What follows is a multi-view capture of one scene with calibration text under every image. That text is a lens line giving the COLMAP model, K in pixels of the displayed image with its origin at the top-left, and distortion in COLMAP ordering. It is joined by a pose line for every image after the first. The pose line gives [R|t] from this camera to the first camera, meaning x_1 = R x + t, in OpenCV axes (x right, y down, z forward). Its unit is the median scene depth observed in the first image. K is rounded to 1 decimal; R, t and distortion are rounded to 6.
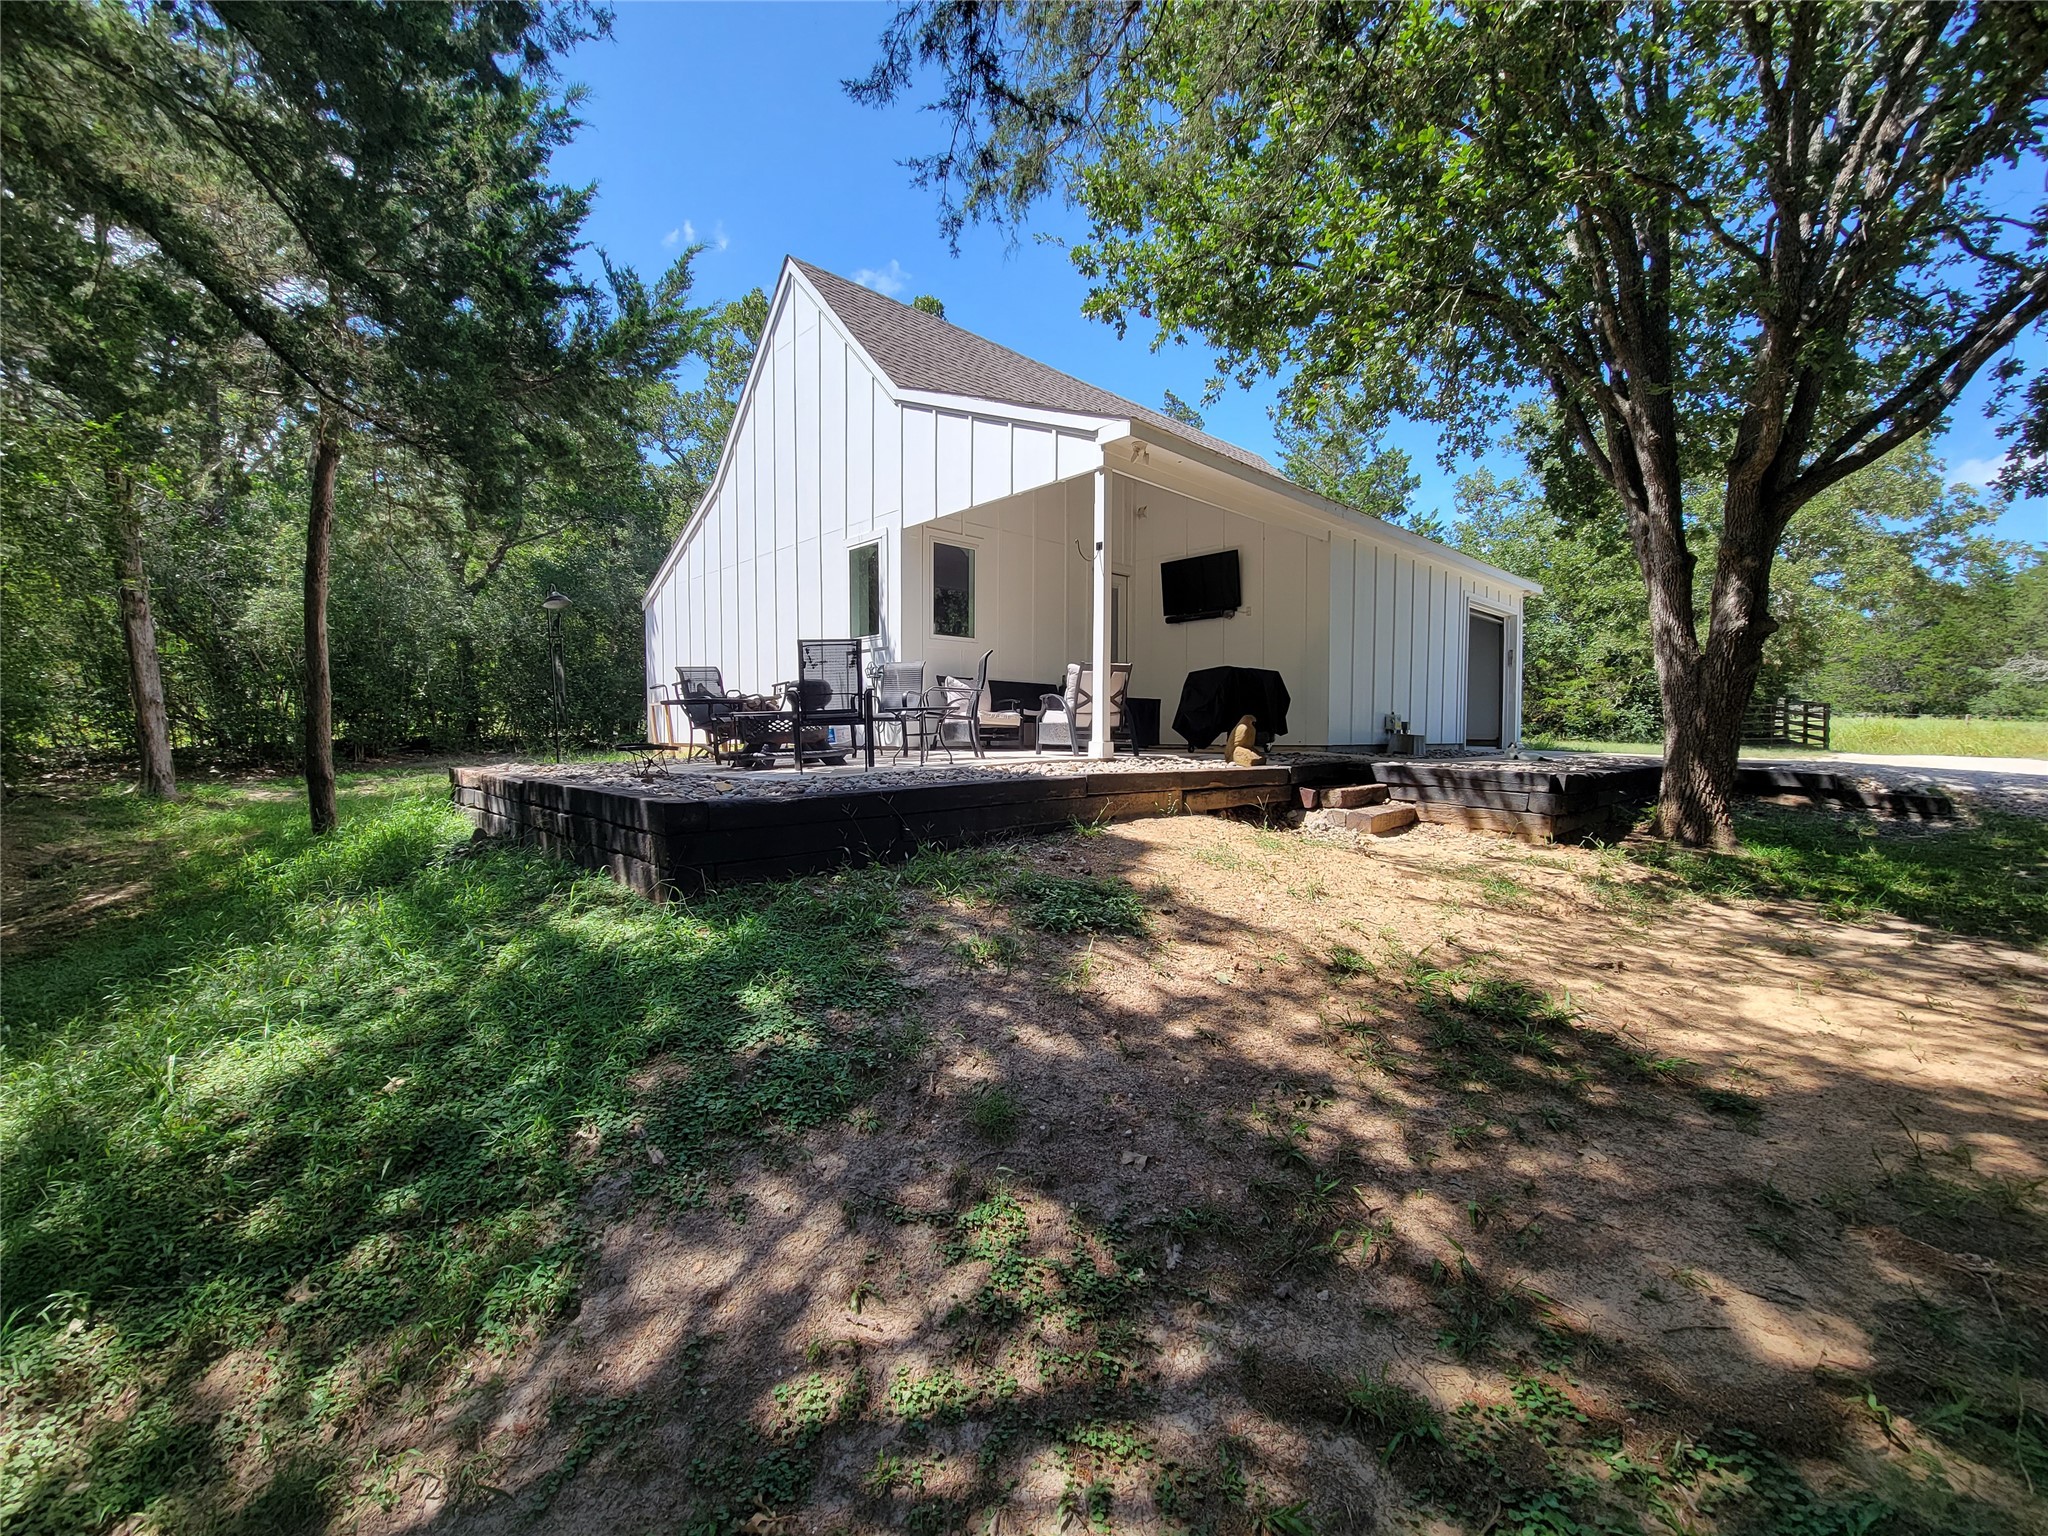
lens RADIAL K [[862.0, 0, 1035.6], [0, 862.0, 773.6], [0, 0, 1]] dist [-0.000021, -0.002554]
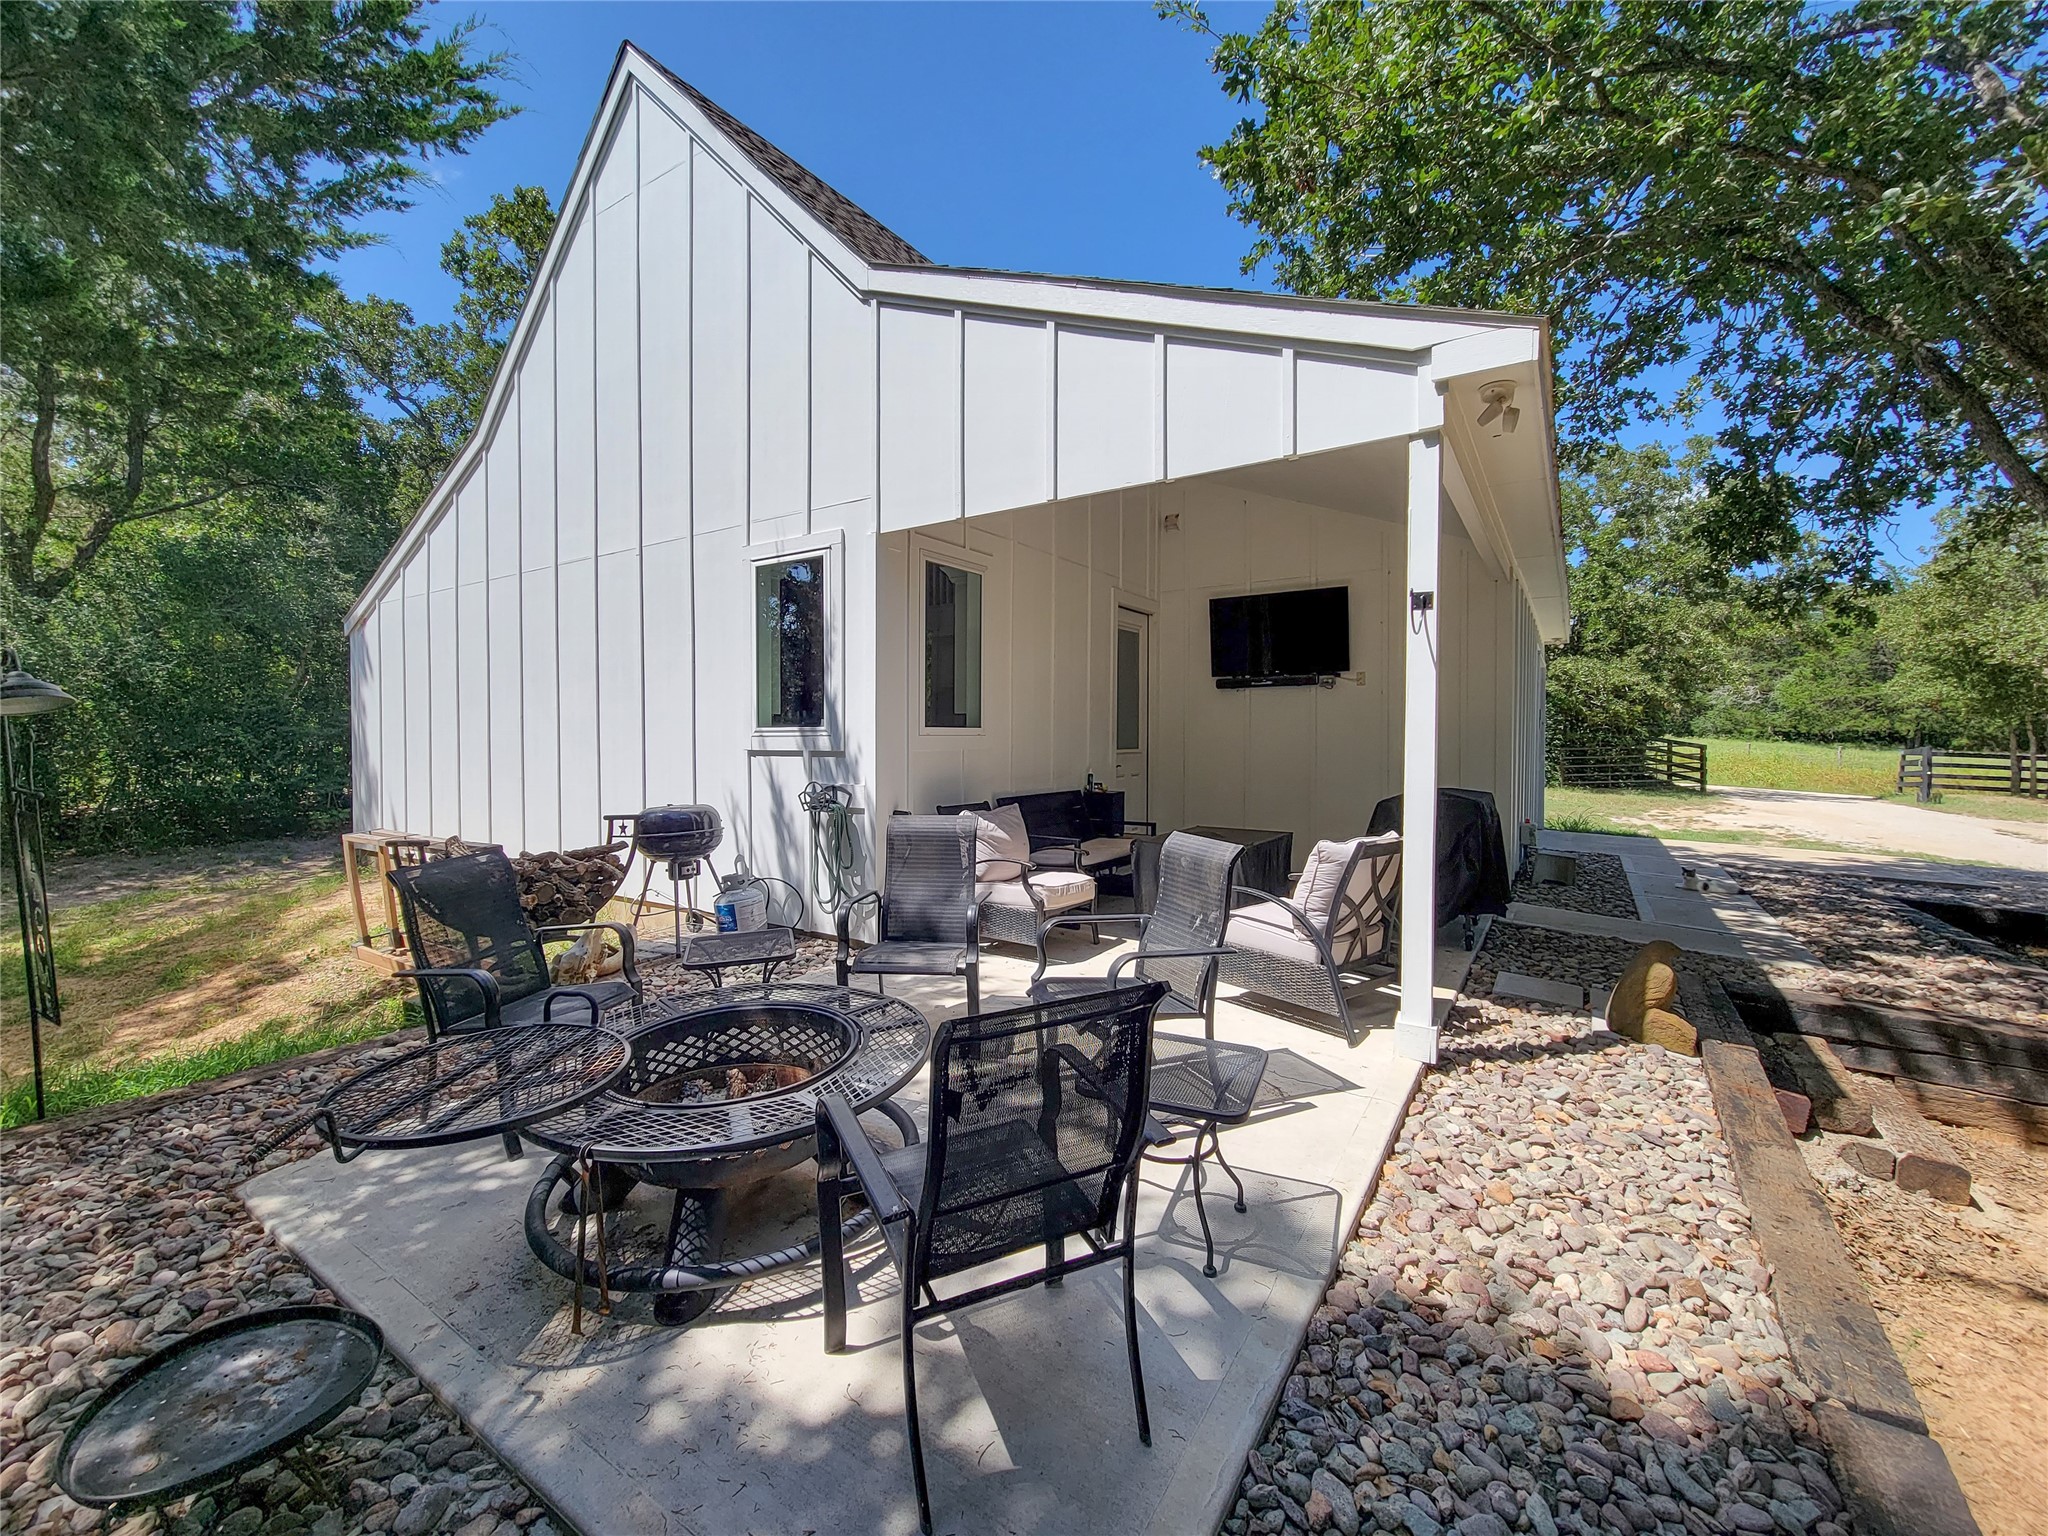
lens RADIAL K [[903.7, 0, 1024.0], [0, 903.7, 768.0], [0, 0, 1]] dist [-0.001858, -0.000726]
pose [[0.979610, -0.003473, 0.200881, -0.138053], [0.007606, 0.999775, -0.019806, -0.099571], [-0.200767, 0.020930, 0.979415, 0.341885]]
